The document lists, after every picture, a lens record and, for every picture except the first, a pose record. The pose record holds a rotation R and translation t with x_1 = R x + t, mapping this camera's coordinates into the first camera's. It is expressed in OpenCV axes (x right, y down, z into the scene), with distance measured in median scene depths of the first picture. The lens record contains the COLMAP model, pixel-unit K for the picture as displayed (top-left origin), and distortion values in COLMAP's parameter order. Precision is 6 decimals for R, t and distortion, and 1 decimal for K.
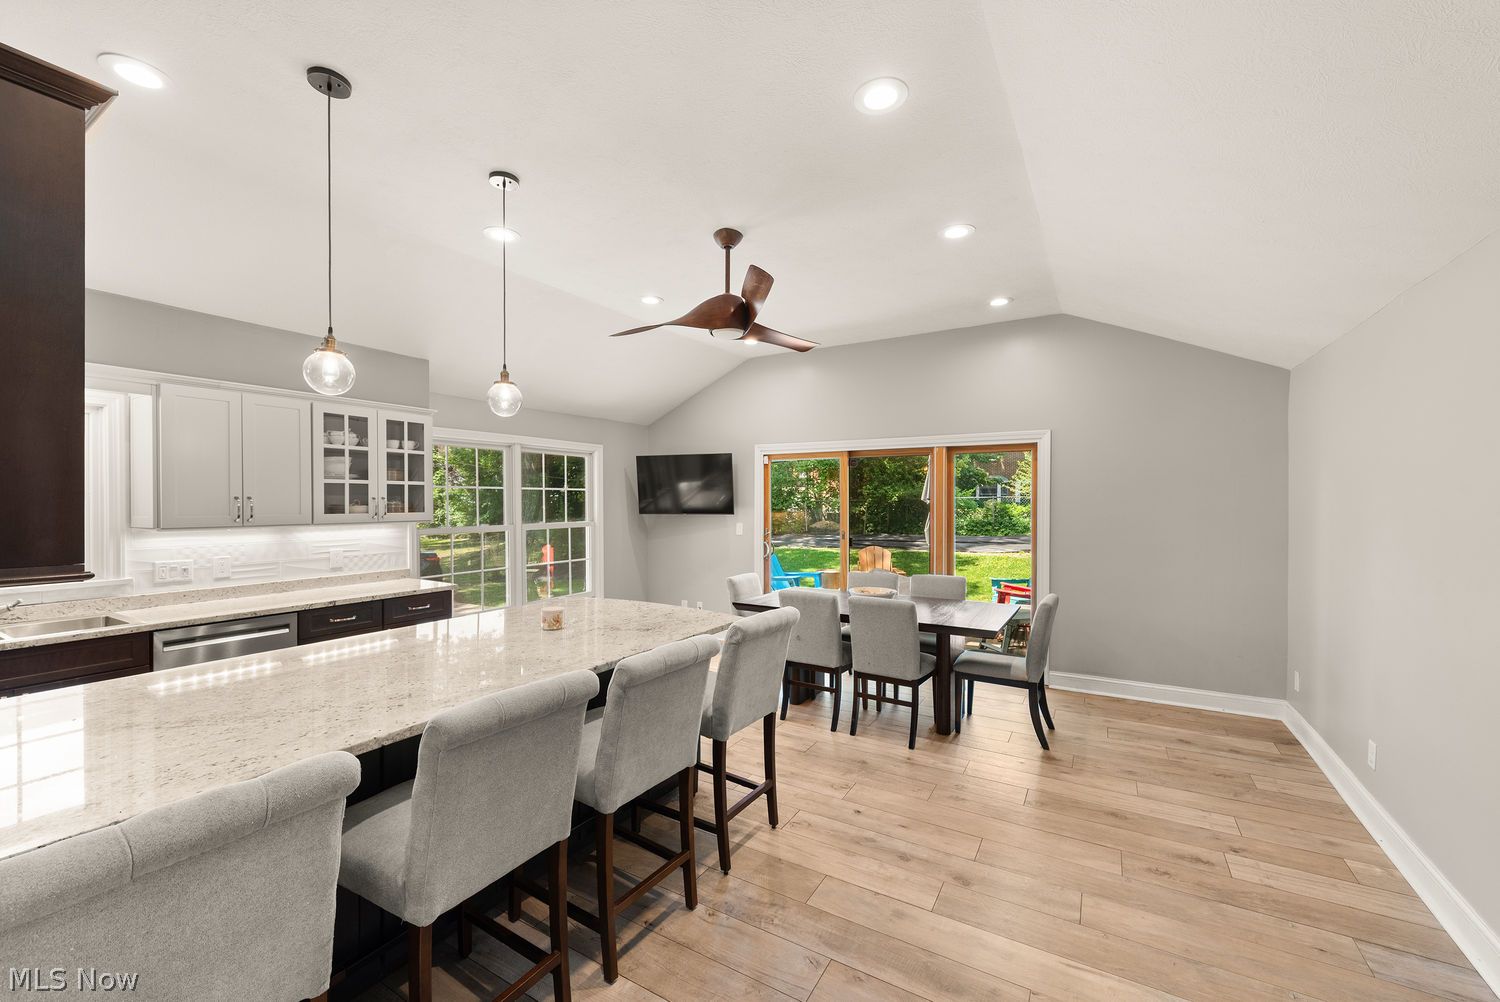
lens RADIAL K [[606.1, 0, 744.0], [0, 606.1, 502.5], [0, 0, 1]] dist [0.008037, -0.002587]
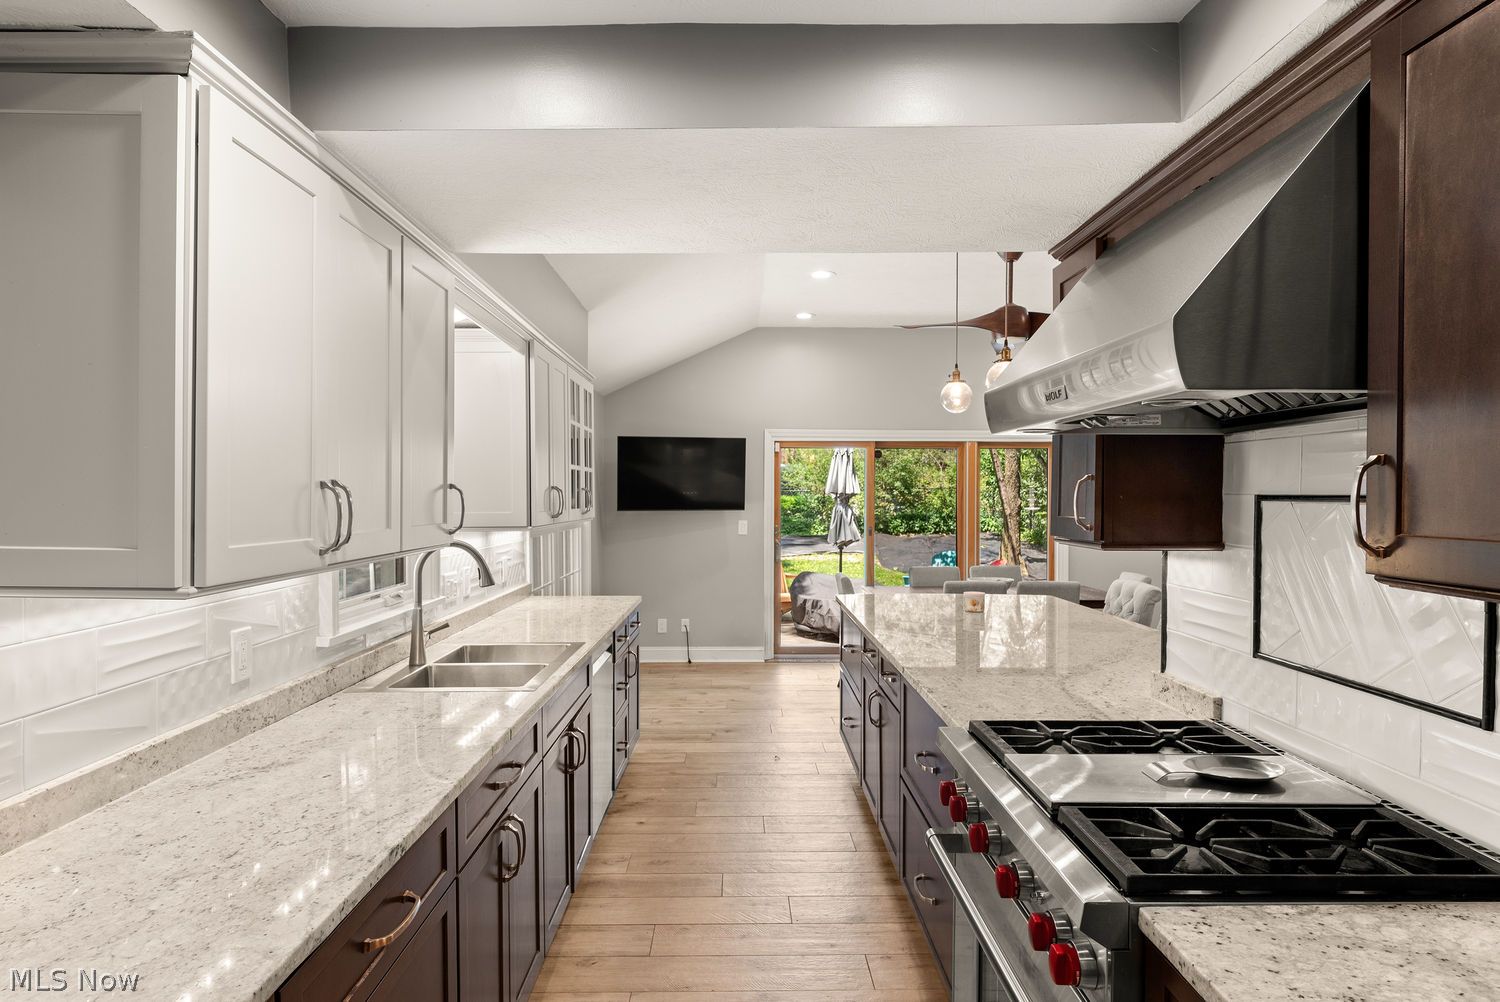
lens RADIAL K [[867.5, 0, 744.2], [0, 867.5, 501.3], [0, 0, 1]] dist [-0.001943, -0.000123]
pose [[0.845067, -0.003000, 0.534652, -1.115008], [0.001305, 0.999993, 0.003550, 0.005465], [-0.534659, -0.002302, 0.845065, -0.062659]]
